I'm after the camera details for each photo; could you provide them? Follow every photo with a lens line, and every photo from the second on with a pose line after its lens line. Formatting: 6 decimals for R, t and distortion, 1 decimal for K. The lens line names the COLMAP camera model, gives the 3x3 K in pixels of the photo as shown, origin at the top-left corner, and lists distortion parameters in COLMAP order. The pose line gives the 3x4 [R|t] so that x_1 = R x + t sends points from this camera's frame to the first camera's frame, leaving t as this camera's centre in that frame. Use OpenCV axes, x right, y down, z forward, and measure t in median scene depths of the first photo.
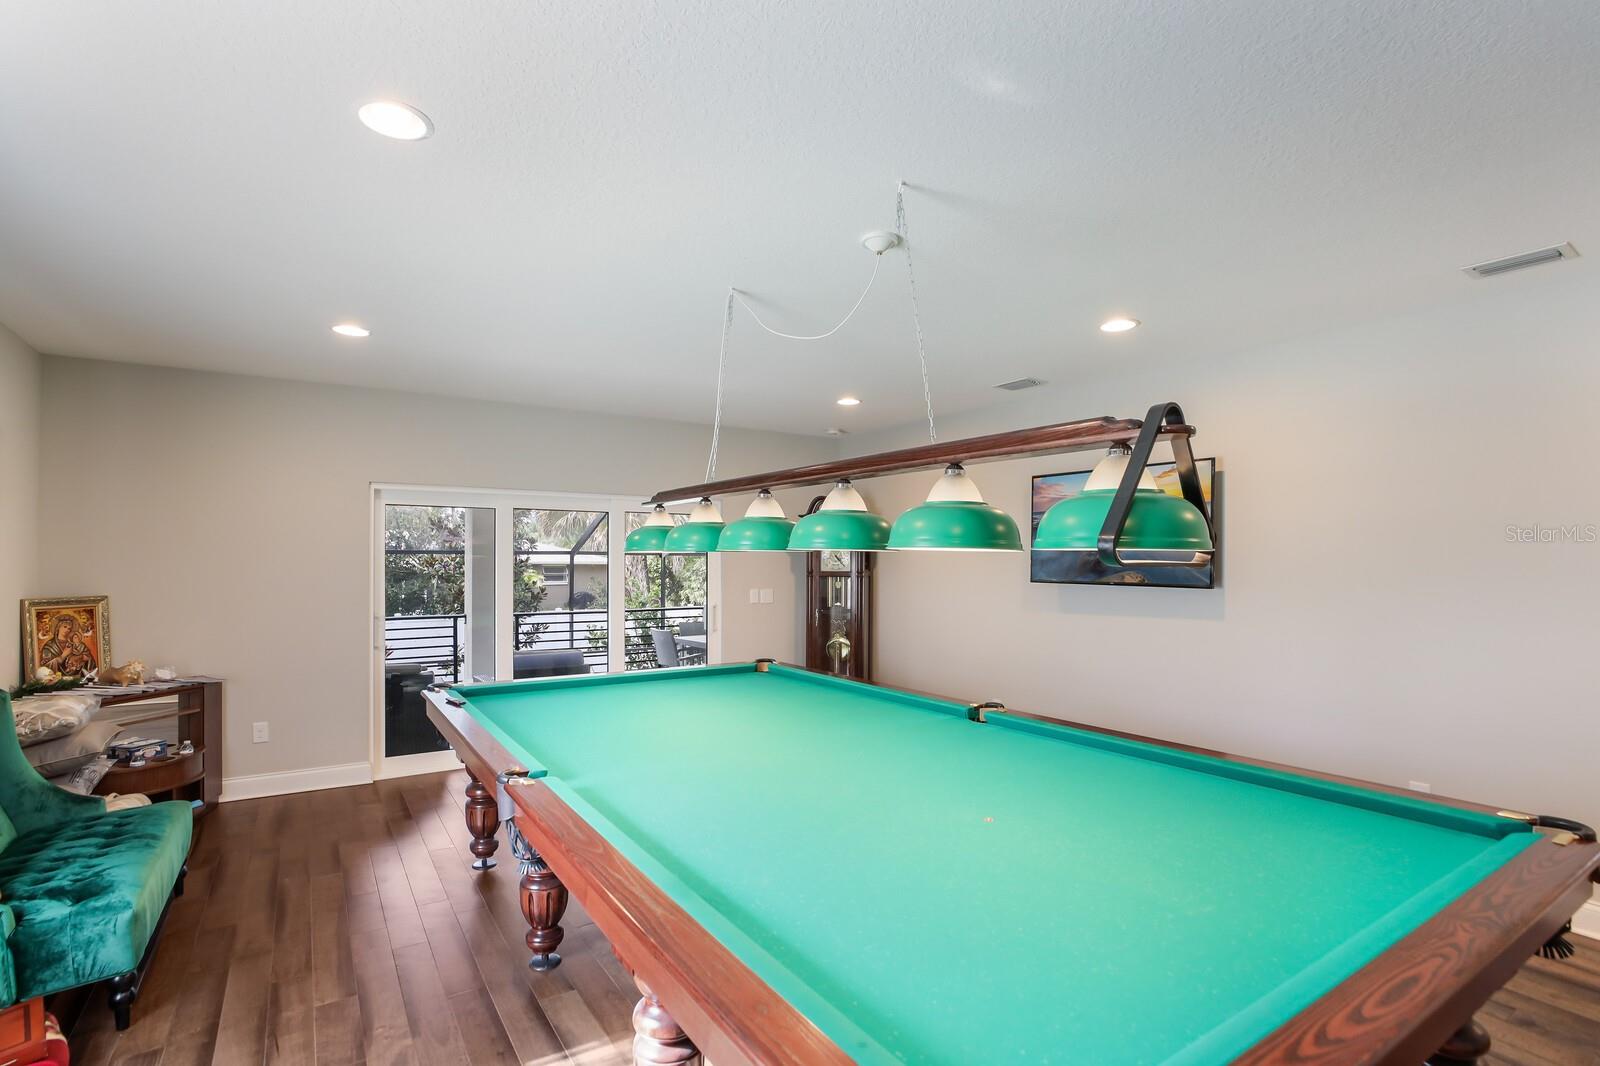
lens RADIAL K [[759.1, 0, 807.2], [0, 759.1, 550.3], [0, 0, 1]] dist [-0.010495, 0.000419]
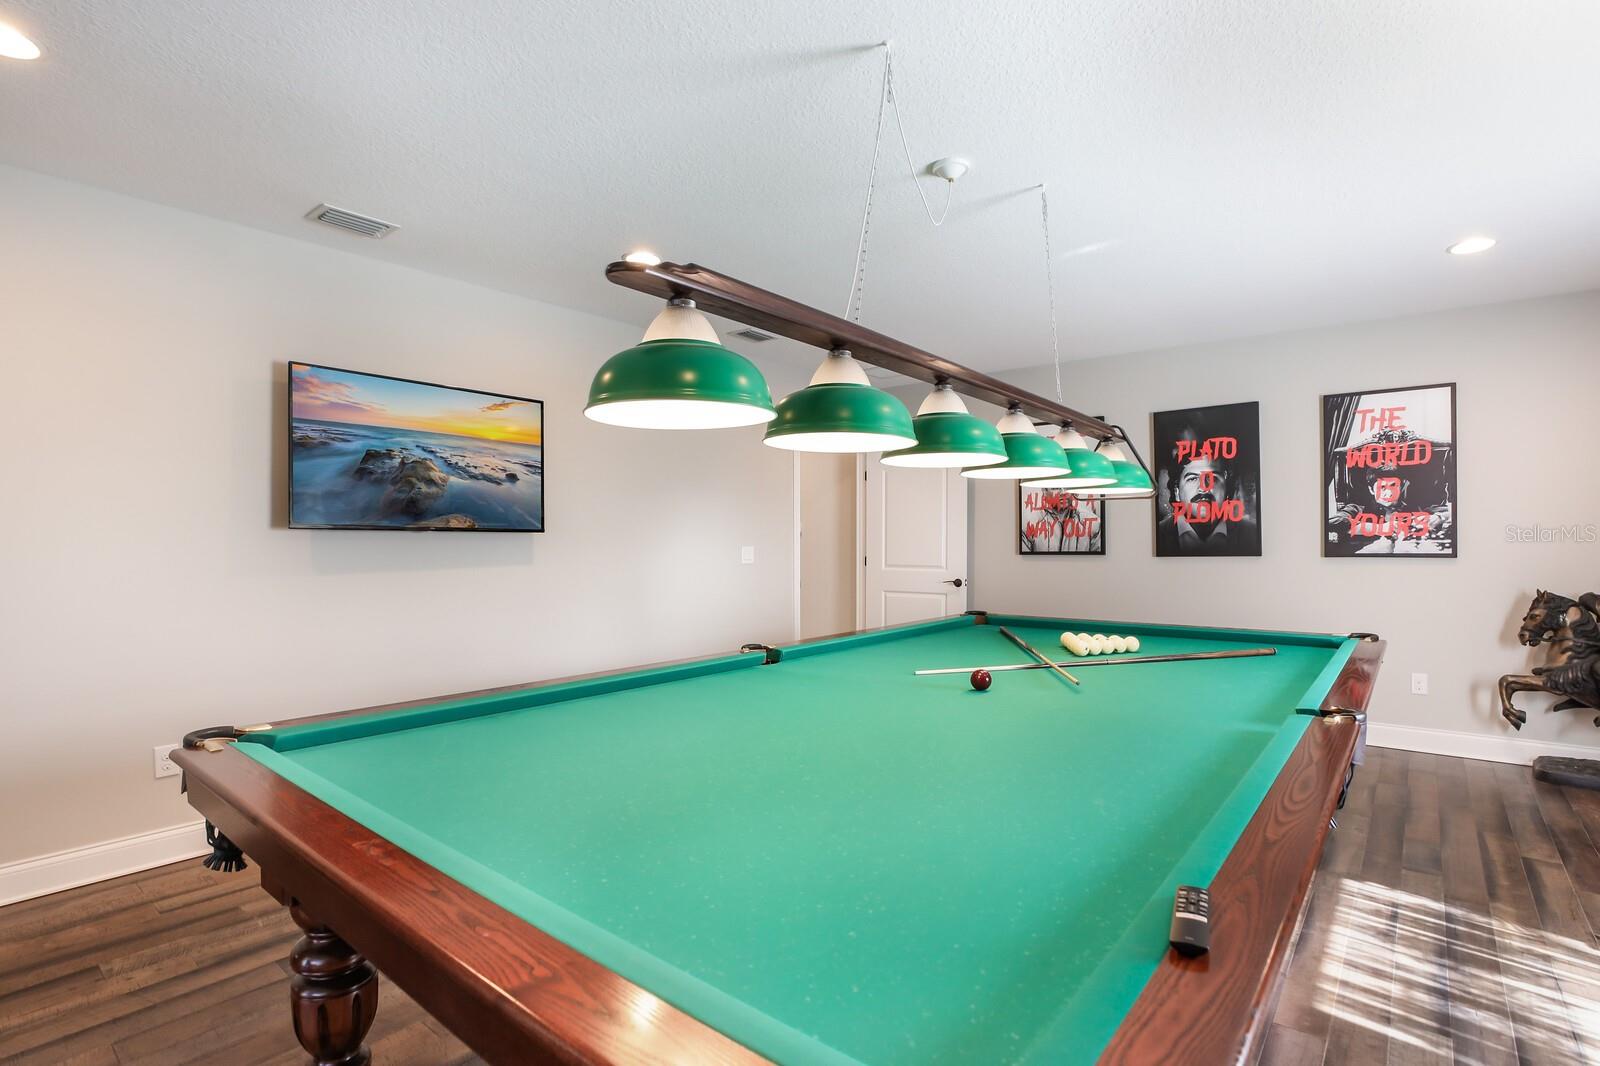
lens RADIAL K [[759.1, 0, 807.2], [0, 759.1, 550.3], [0, 0, 1]] dist [-0.010495, 0.000419]
pose [[-0.296172, -0.016681, 0.954989, -0.483535], [-0.015259, 0.999803, 0.012732, 0.051178], [-0.955013, -0.010802, -0.296368, 0.875885]]
